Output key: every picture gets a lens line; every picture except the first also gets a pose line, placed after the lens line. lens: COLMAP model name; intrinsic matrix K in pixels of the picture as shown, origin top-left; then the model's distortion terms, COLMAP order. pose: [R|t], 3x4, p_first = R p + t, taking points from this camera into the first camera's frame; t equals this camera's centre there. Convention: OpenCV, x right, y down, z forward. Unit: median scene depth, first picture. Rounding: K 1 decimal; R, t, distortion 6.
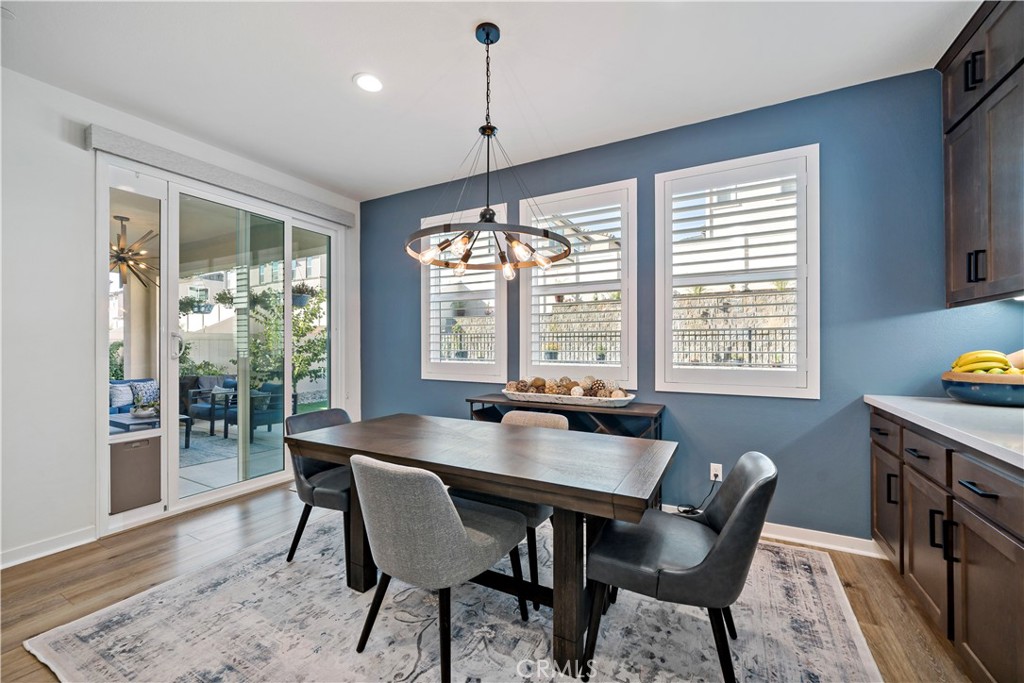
lens RADIAL K [[411.4, 0, 515.7], [0, 411.4, 342.3], [0, 0, 1]] dist [-0.001510, 0.000523]
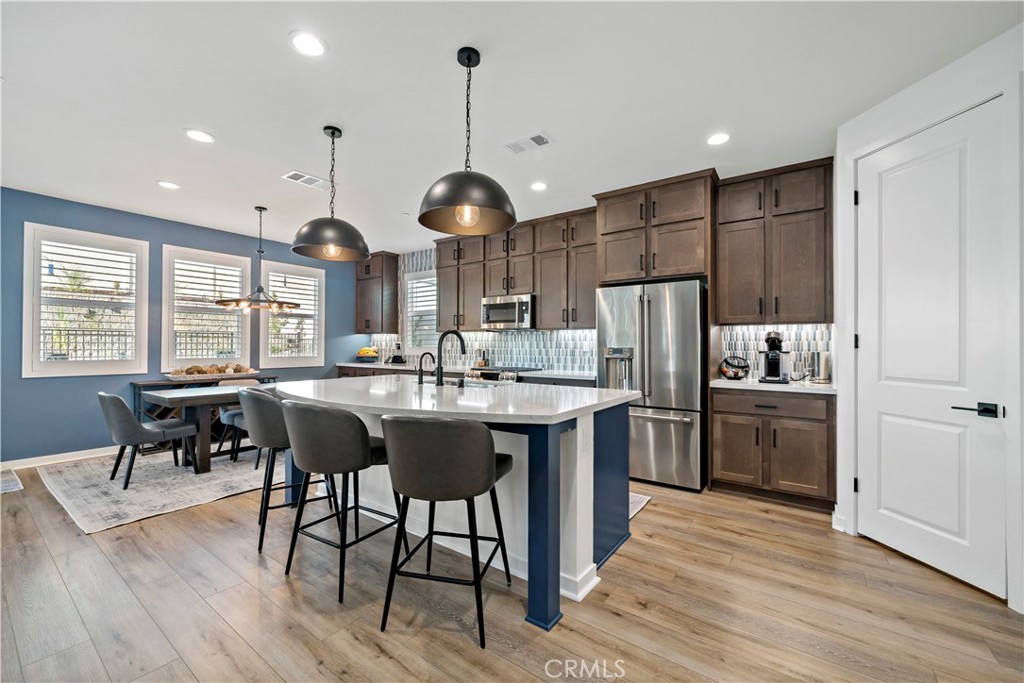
lens RADIAL K [[411.4, 0, 514.0], [0, 411.4, 341.1], [0, 0, 1]] dist [-0.001510, 0.000523]
pose [[0.132275, 0.012592, 0.991133, -1.951336], [-0.015495, 0.999823, -0.010634, -0.015561], [-0.991092, -0.013951, 0.132447, -0.632696]]
